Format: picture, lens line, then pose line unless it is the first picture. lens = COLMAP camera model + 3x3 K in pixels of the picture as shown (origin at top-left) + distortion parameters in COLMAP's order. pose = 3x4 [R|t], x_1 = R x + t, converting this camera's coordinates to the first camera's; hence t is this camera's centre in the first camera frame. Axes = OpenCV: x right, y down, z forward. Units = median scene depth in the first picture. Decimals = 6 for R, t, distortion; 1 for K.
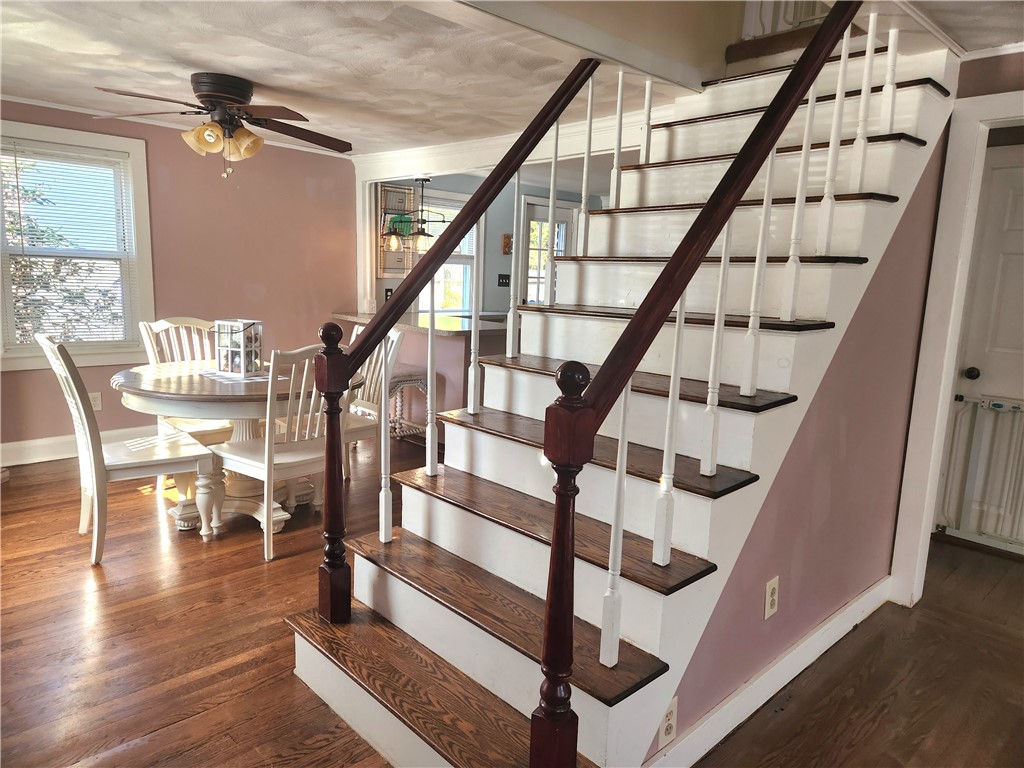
lens RADIAL K [[692.2, 0, 512.0], [0, 692.2, 384.0], [0, 0, 1]] dist [0.068774, -0.040529]
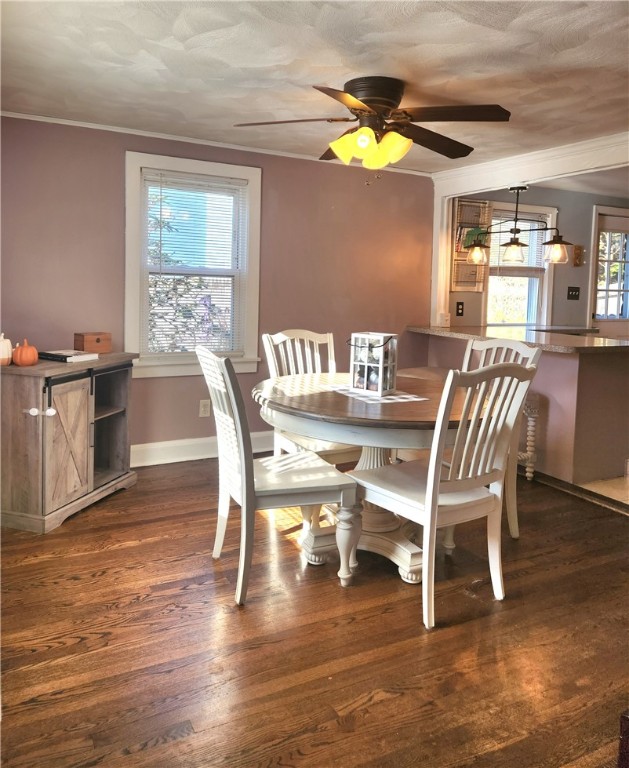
lens RADIAL K [[613.5, 0, 314.7], [0, 613.5, 316.7], [0, 0, 1]] dist [0.051735, -0.000540]
pose [[0.961644, 0.002944, -0.274286, -0.237832], [-0.035526, 0.992857, -0.113898, -0.016994], [0.271992, 0.119274, 0.954879, 0.195732]]
